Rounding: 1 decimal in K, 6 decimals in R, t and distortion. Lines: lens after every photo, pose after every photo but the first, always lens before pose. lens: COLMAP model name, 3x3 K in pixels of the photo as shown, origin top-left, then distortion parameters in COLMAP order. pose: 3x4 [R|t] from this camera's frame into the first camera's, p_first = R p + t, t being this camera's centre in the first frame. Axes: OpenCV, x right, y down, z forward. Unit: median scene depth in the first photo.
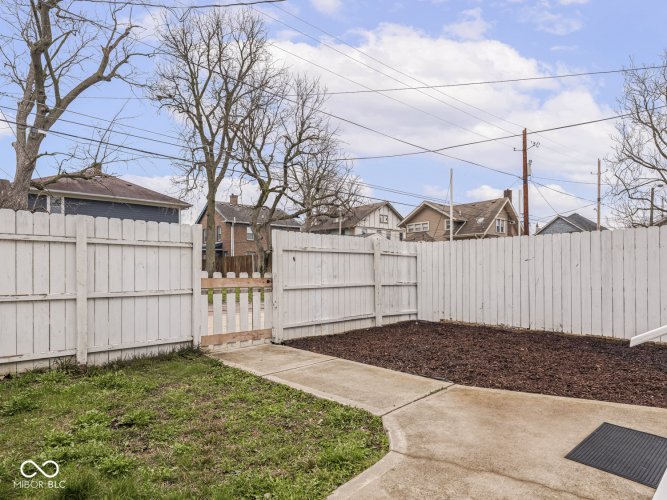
lens RADIAL K [[378.8, 0, 333.2], [0, 378.8, 272.4], [0, 0, 1]] dist [0.002515, -0.000584]
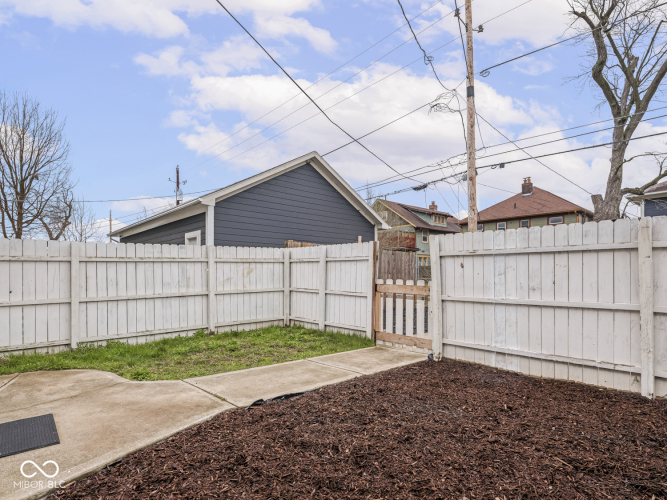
lens RADIAL K [[366.4, 0, 346.6], [0, 366.4, 271.9], [0, 0, 1]] dist [0.000206, -0.000900]
pose [[0.034761, -0.002150, -0.999393, 0.557517], [-0.007811, 0.999967, -0.002423, -0.013583], [0.999365, 0.007891, 0.034743, 0.566681]]
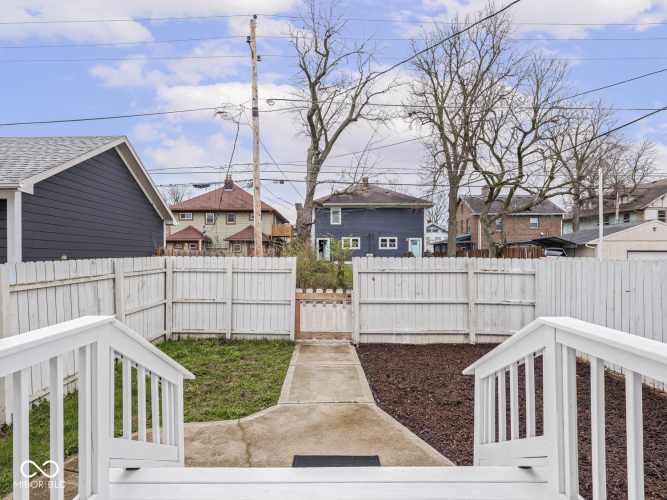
lens RADIAL K [[363.6, 0, 328.5], [0, 363.6, 253.1], [0, 0, 1]] dist [0.003570, 0.000085]
pose [[0.750668, -0.000962, -0.660679, 0.459875], [-0.010395, 0.999858, -0.013267, -0.081918], [0.660598, 0.016827, 0.750552, -0.001581]]
